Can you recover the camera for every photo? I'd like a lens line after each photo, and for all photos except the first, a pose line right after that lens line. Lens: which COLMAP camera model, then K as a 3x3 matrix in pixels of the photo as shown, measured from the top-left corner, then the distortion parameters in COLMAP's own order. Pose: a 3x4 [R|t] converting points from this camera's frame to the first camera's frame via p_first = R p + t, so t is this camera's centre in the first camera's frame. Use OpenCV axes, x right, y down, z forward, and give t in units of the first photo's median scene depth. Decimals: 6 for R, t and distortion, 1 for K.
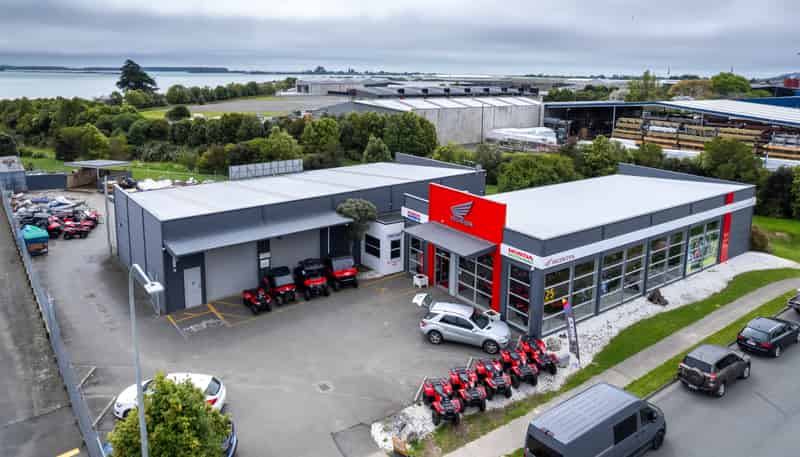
lens RADIAL K [[546.2, 0, 388.5], [0, 546.2, 156.0], [0, 0, 1]] dist [-0.030091, 0.001780]
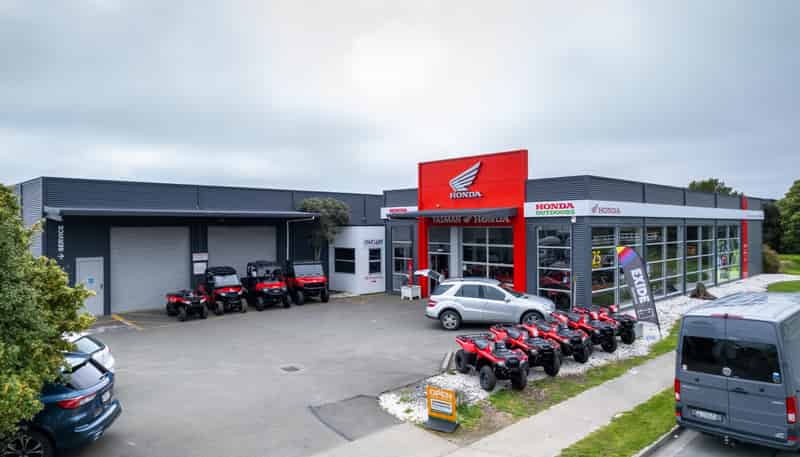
lens RADIAL K [[523.6, 0, 400.0], [0, 523.6, 228.5], [0, 0, 1]] dist [-0.070586, 0.068444]
pose [[0.992014, -0.024674, 0.123692, -0.047626], [0.043087, 0.987977, -0.148473, 0.264937], [-0.118542, 0.152617, 0.981150, 0.286655]]
